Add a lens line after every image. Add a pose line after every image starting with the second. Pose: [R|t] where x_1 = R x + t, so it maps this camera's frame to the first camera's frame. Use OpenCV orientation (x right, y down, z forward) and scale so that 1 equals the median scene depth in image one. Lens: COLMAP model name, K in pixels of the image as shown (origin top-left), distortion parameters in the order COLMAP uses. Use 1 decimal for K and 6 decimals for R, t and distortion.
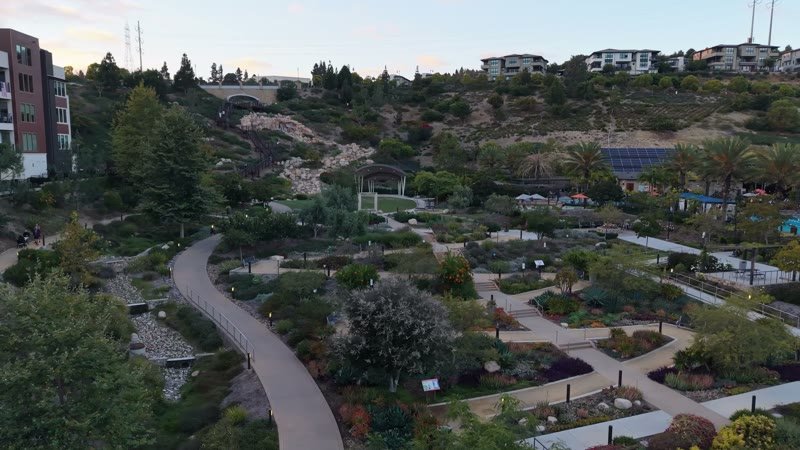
lens RADIAL K [[570.4, 0, 402.0], [0, 570.4, 224.2], [0, 0, 1]] dist [0.056338, -0.072647]
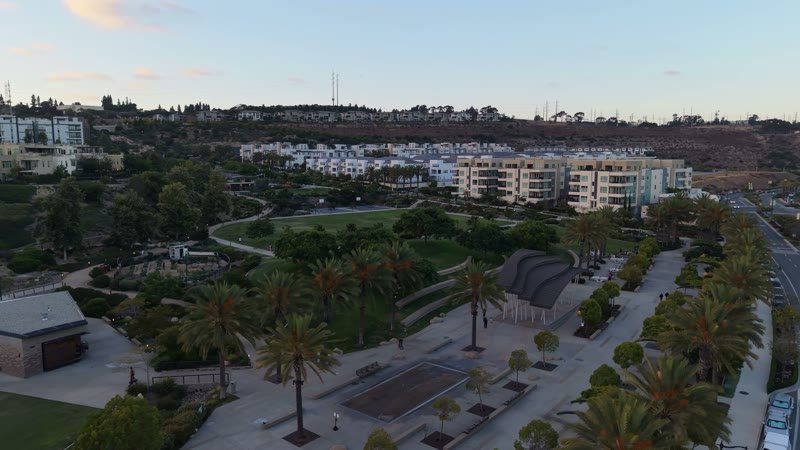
lens RADIAL K [[570.4, 0, 398.0], [0, 570.4, 230.6], [0, 0, 1]] dist [0.056338, -0.072647]
pose [[0.929961, -0.051945, 0.363971, 0.047687], [0.050534, 0.998632, 0.013404, 0.693460], [-0.364169, 0.005928, 0.931314, -4.769026]]
